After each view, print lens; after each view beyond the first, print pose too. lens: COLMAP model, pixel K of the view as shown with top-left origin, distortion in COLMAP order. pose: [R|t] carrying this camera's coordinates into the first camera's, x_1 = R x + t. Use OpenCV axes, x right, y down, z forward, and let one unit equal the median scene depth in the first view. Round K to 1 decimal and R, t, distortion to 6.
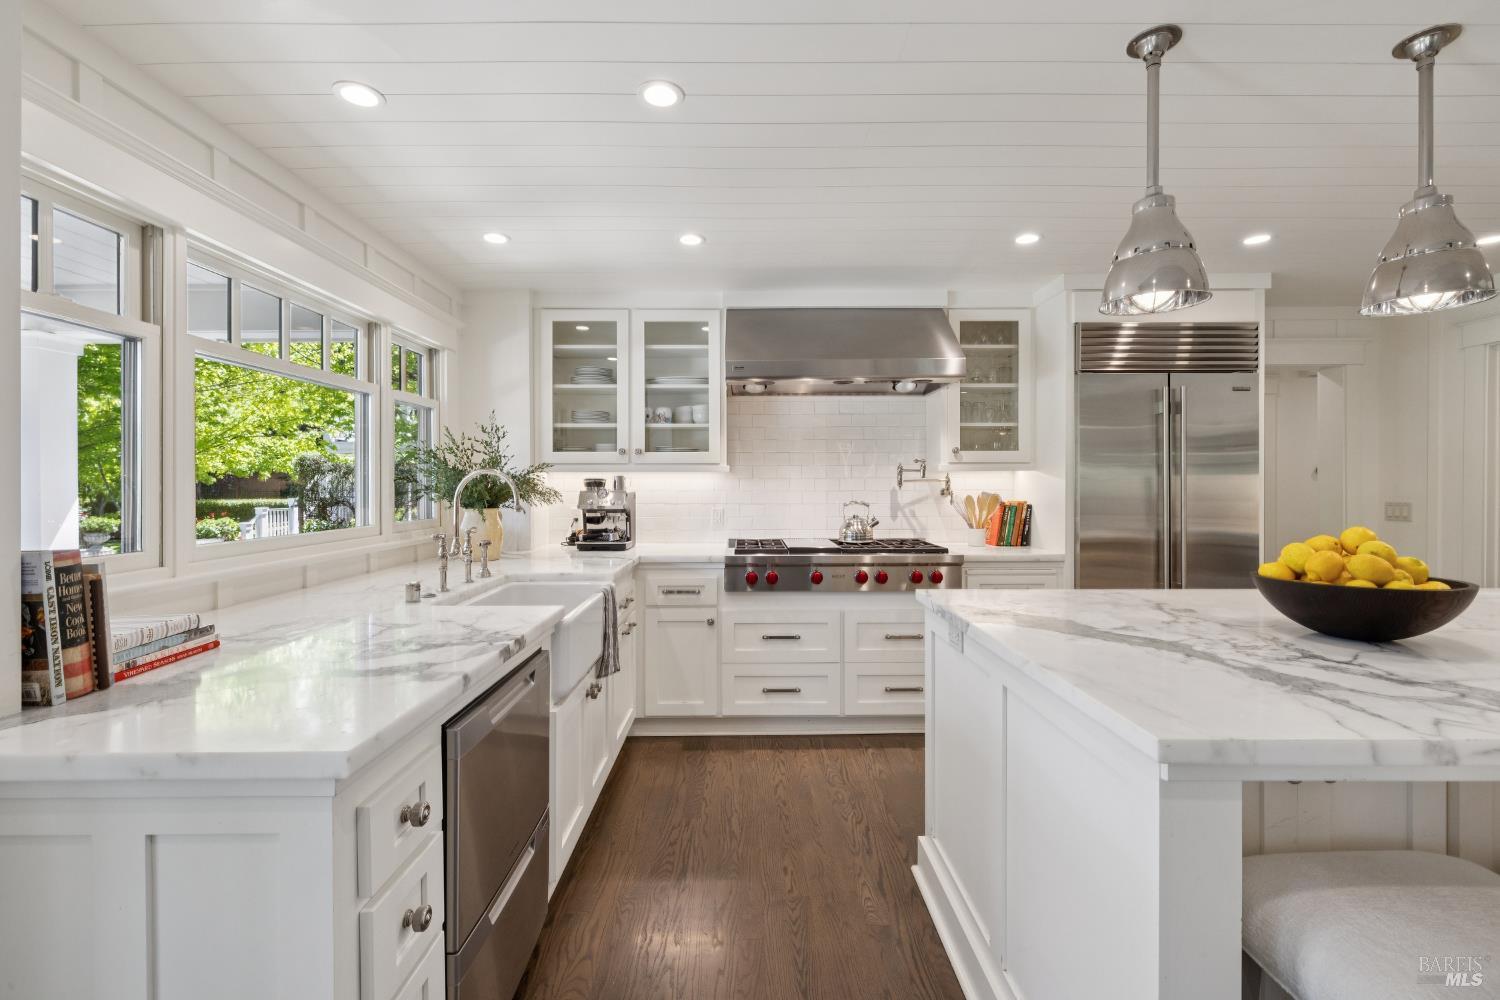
lens RADIAL K [[647.9, 0, 742.1], [0, 647.9, 492.0], [0, 0, 1]] dist [0.000850, 0.001078]
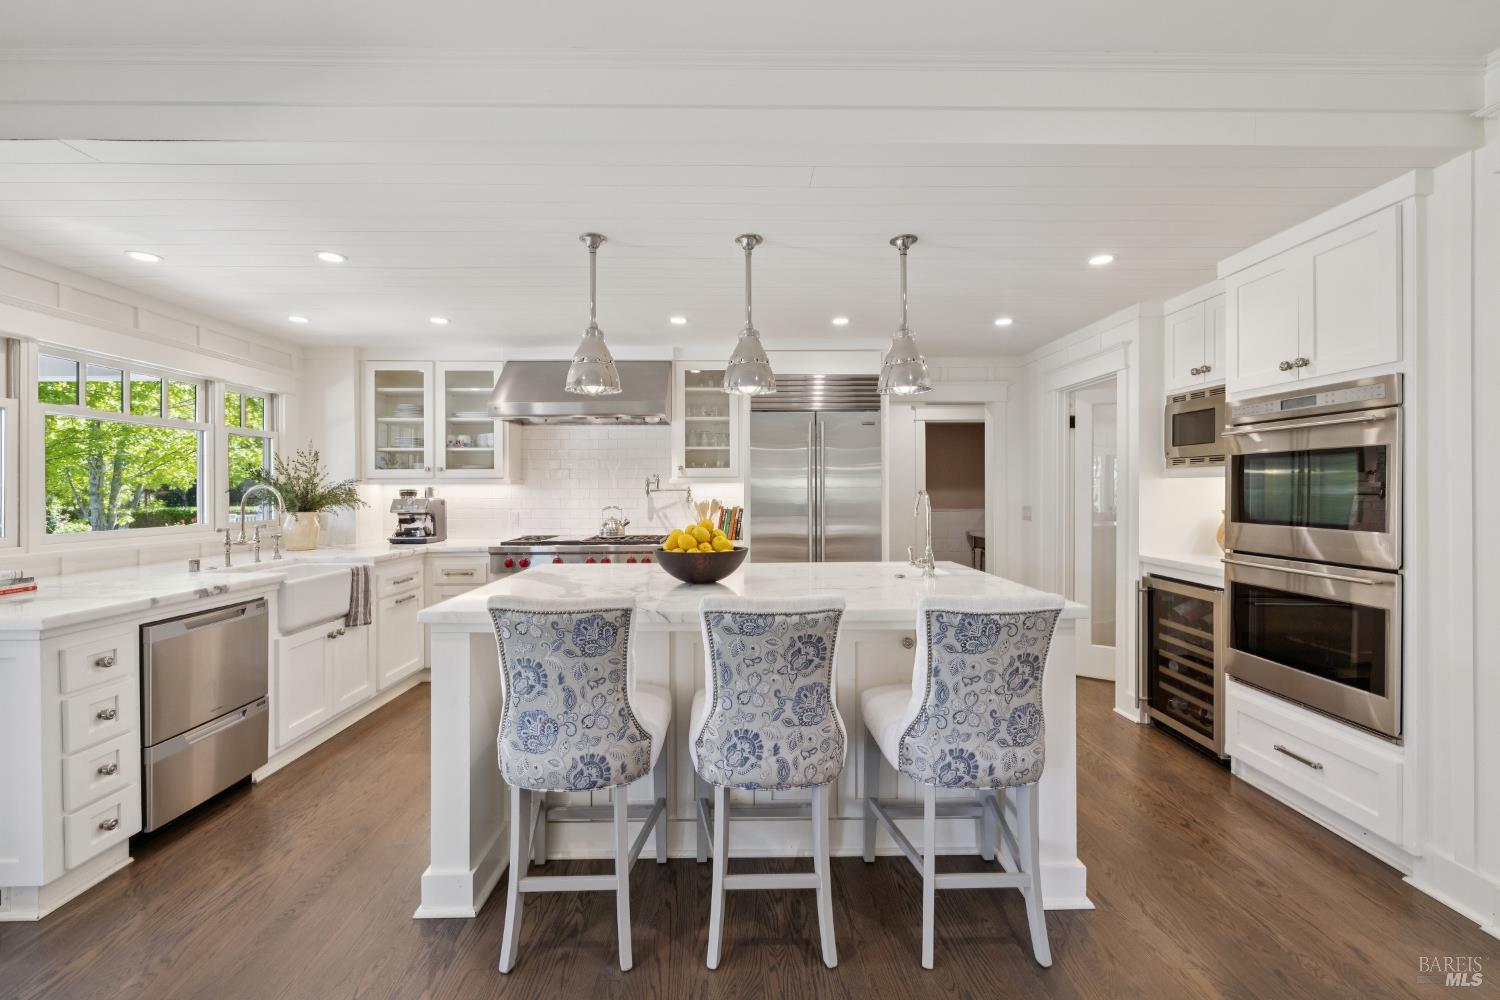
lens RADIAL K [[647.9, 0, 758.2], [0, 647.9, 495.6], [0, 0, 1]] dist [0.000850, 0.001078]
pose [[0.999972, -0.001725, 0.007342, 0.477752], [0.001756, 0.999990, -0.004119, -0.001672], [-0.007335, 0.004132, 0.999965, -0.324919]]
